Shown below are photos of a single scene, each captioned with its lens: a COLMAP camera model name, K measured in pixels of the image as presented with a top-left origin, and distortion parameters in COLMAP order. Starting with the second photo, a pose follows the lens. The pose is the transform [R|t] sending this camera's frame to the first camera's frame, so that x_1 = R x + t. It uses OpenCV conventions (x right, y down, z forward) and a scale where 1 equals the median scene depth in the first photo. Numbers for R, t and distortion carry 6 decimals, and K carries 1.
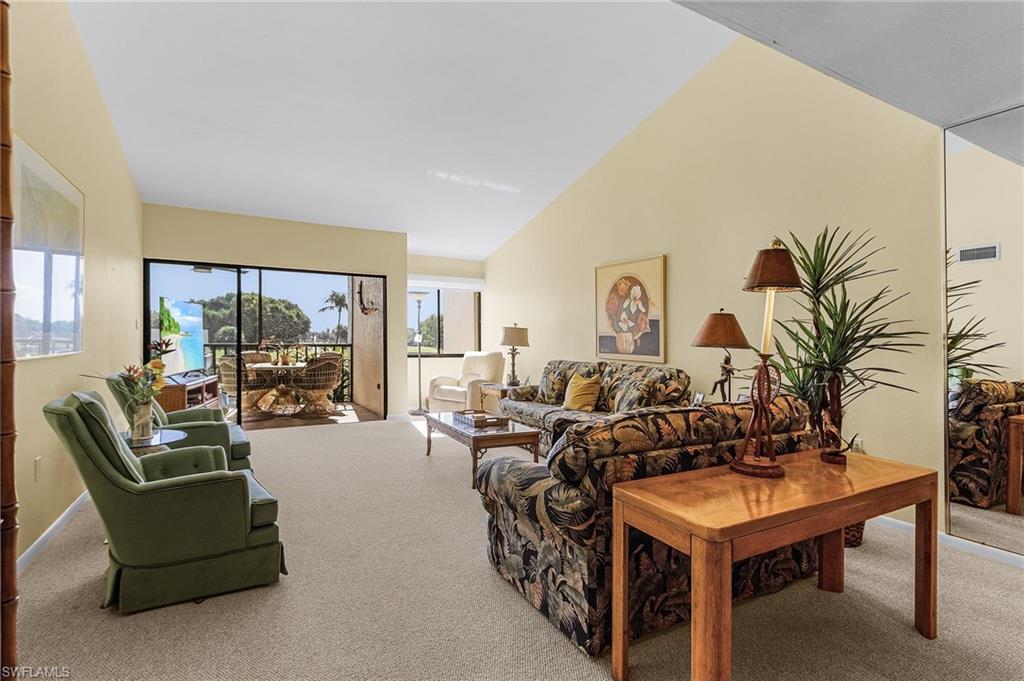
lens RADIAL K [[494.9, 0, 516.0], [0, 494.9, 341.9], [0, 0, 1]] dist [0.005900, 0.000543]
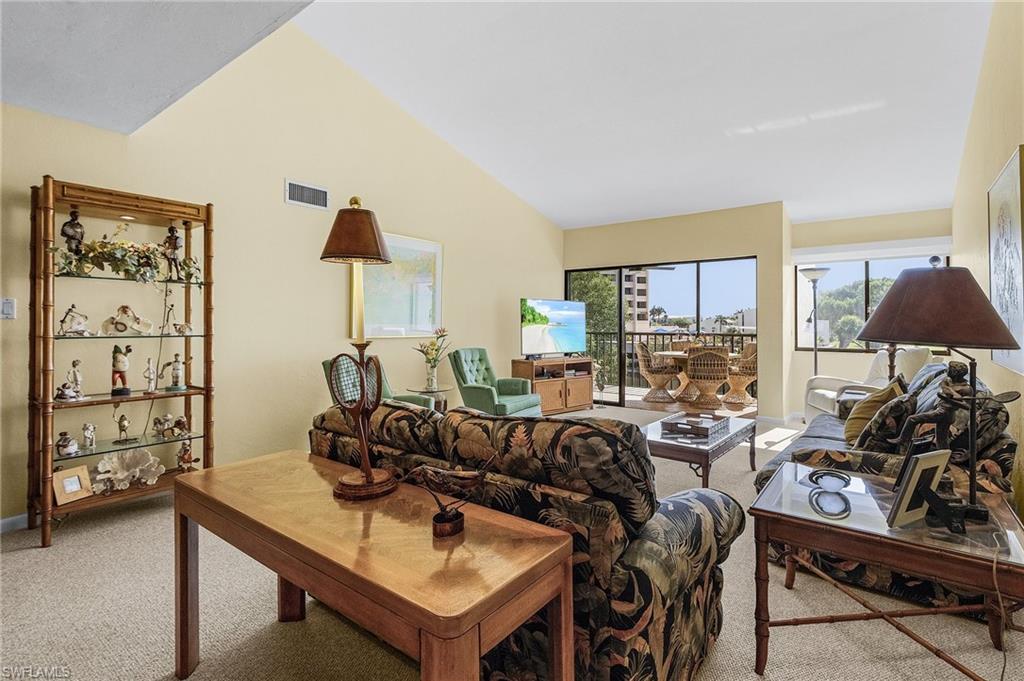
lens RADIAL K [[494.9, 0, 499.2], [0, 494.9, 313.8], [0, 0, 1]] dist [0.005900, 0.000543]
pose [[0.376033, -0.027133, -0.926209, 0.447048], [-0.007872, 0.999442, -0.032474, 0.000636], [0.926573, 0.019503, 0.375609, 0.304094]]
